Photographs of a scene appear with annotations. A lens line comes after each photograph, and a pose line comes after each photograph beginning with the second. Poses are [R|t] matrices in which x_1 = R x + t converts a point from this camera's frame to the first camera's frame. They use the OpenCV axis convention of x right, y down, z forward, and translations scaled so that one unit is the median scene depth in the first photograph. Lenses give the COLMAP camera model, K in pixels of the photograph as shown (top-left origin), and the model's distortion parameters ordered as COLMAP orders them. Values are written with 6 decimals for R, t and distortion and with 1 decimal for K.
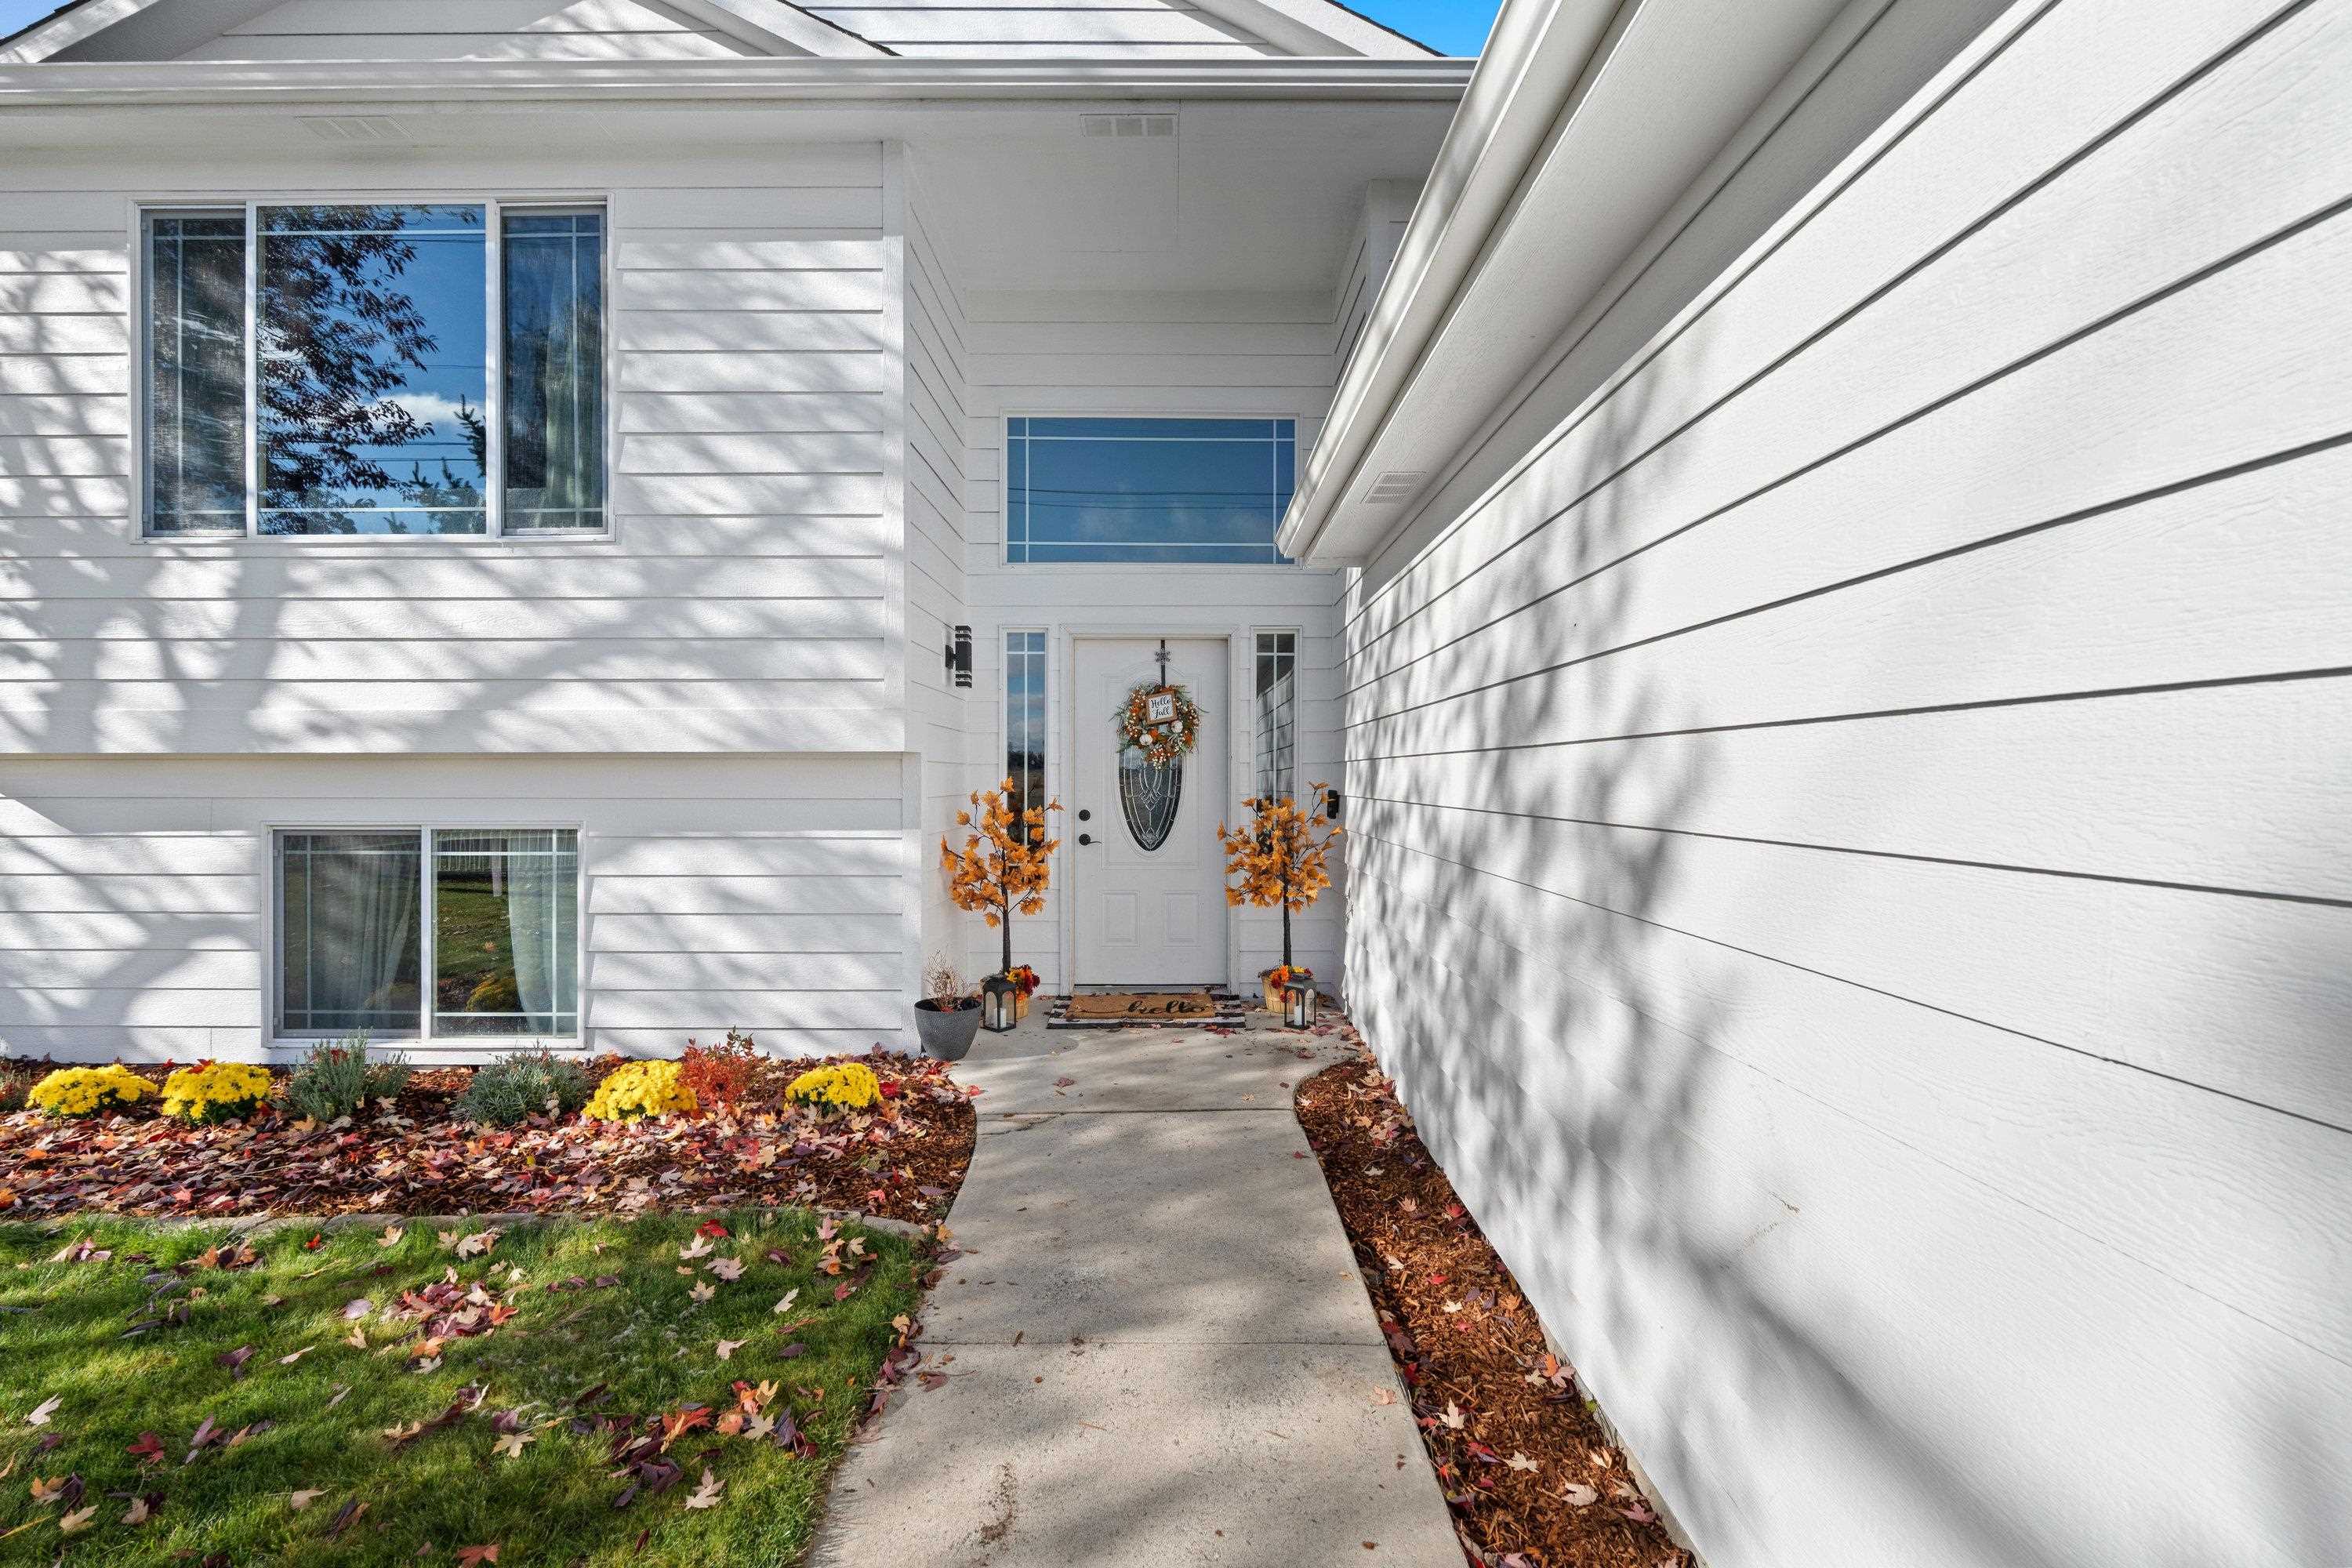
lens RADIAL K [[1025.5, 0, 1199.2], [0, 1025.5, 787.1], [0, 0, 1]] dist [-0.008256, 0.001550]
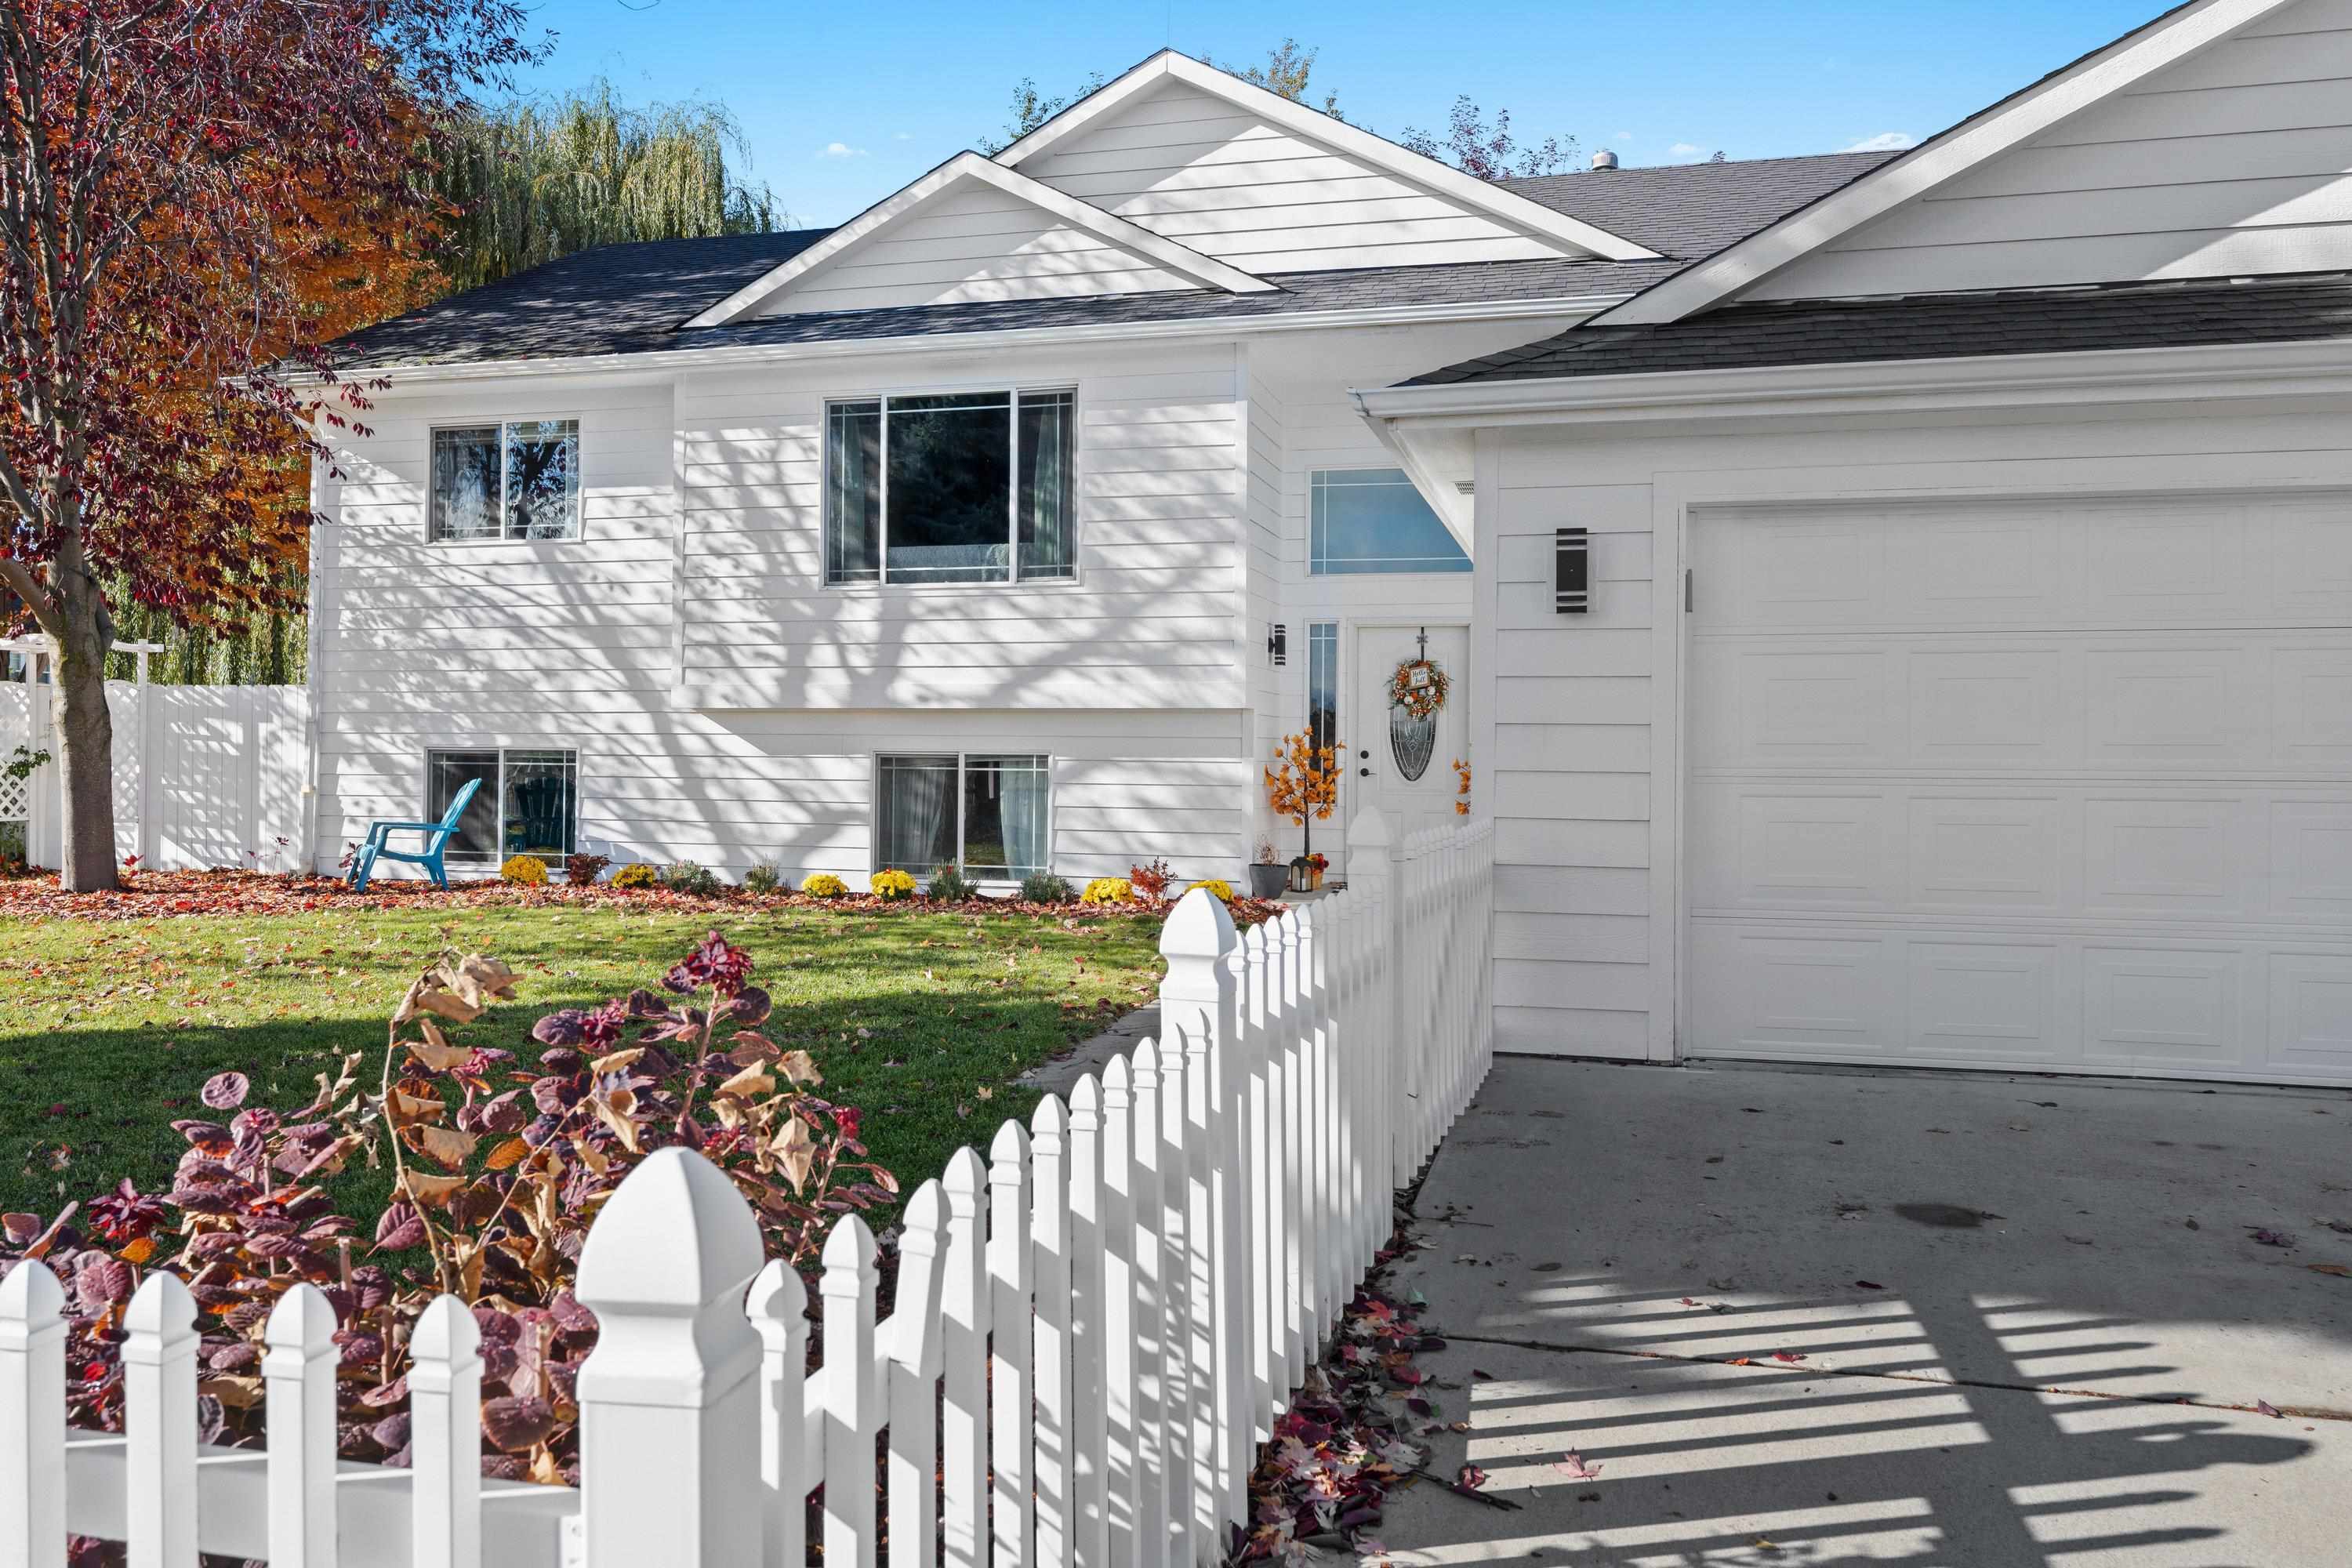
lens RADIAL K [[1664.6, 0, 1220.3], [0, 1664.6, 764.8], [0, 0, 1]] dist [-0.000956, -0.017018]
pose [[0.969639, 0.007977, -0.244411, 0.320911], [-0.008887, 0.999957, -0.002620, 0.062657], [0.244380, 0.004712, 0.969668, -1.575982]]
